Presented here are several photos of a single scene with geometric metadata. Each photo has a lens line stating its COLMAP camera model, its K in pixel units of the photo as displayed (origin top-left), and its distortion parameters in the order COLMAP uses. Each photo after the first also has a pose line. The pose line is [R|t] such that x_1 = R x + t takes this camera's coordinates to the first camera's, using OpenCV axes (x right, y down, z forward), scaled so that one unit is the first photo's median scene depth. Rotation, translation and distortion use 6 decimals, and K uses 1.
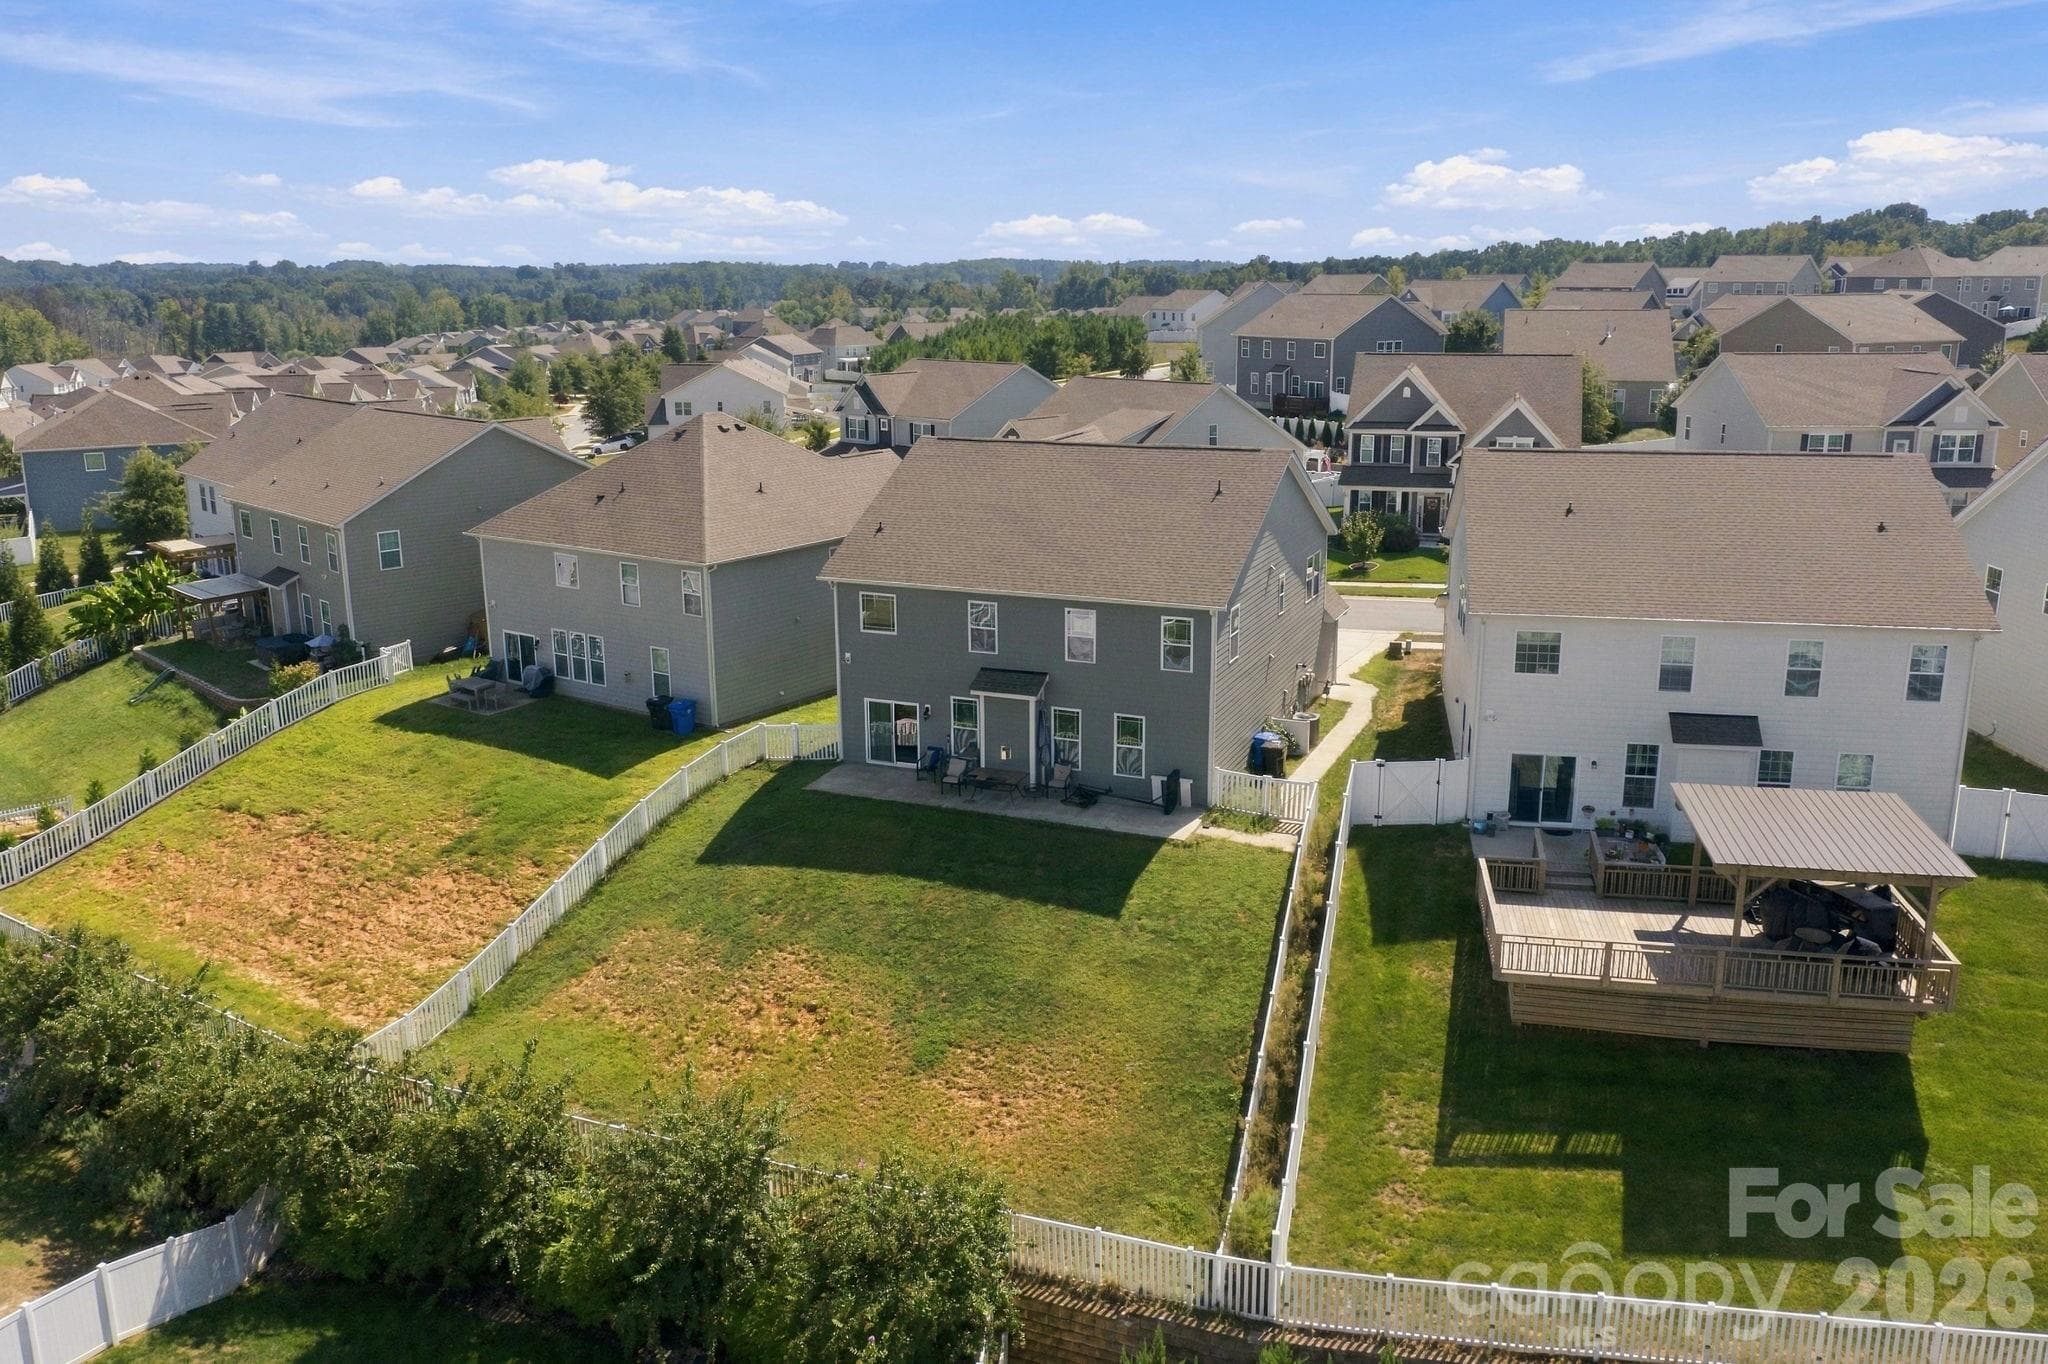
lens RADIAL K [[1632.9, 0, 1026.2], [0, 1632.9, 682.7], [0, 0, 1]] dist [-0.013431, -0.005272]
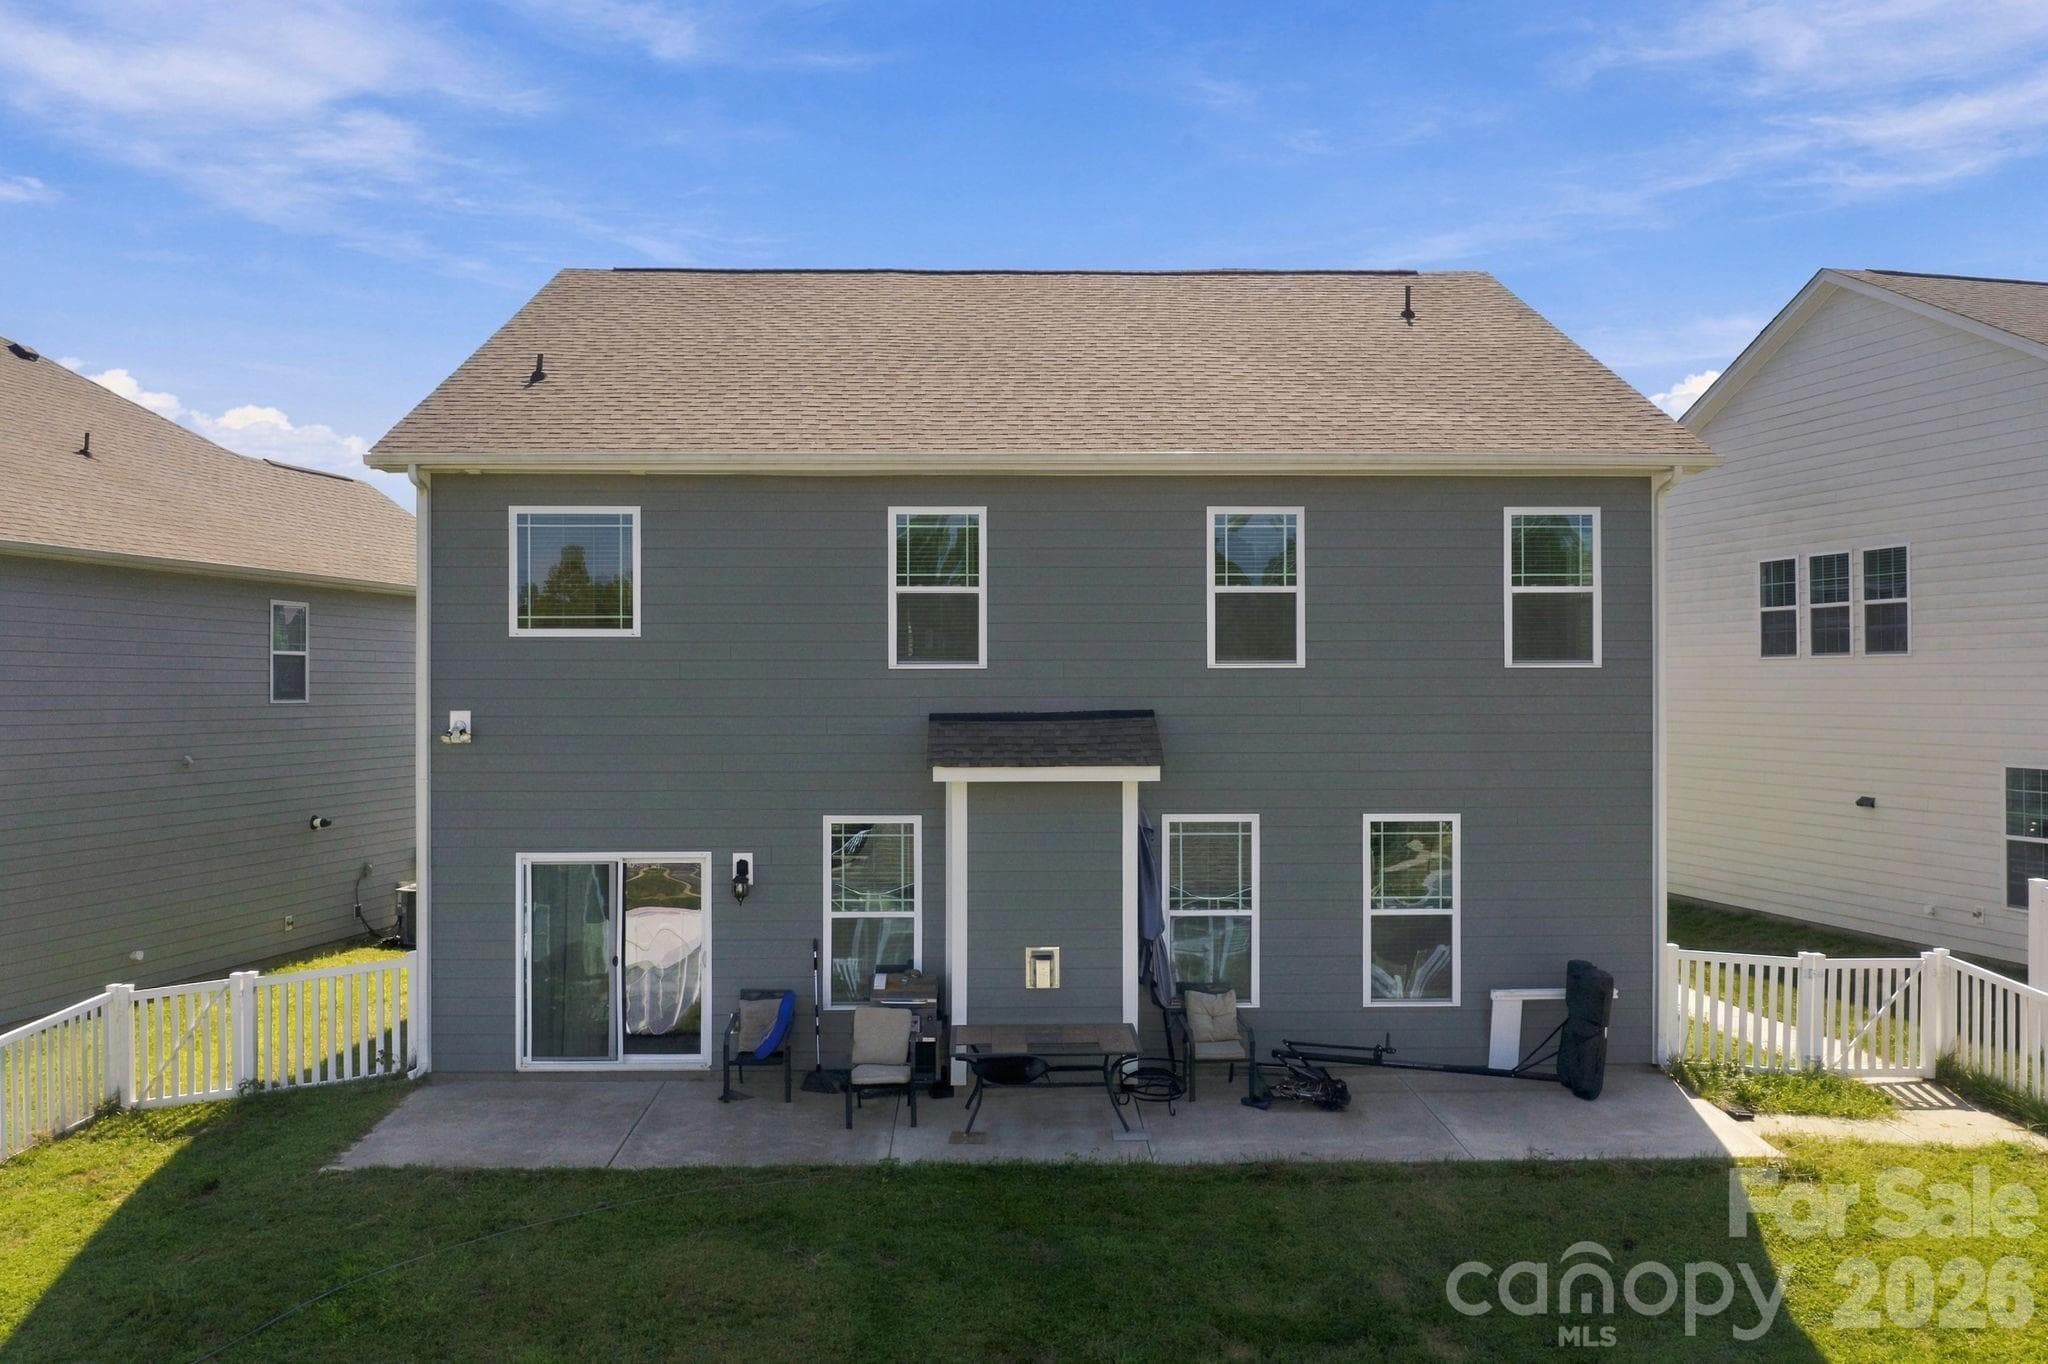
lens RADIAL K [[1632.9, 0, 1024.3], [0, 1632.9, 680.8], [0, 0, 1]] dist [-0.013431, -0.005272]
pose [[0.913726, 0.005898, 0.406289, -0.140388], [0.102281, 0.964360, -0.244026, 0.064780], [-0.393248, 0.264528, 0.880557, 0.701583]]
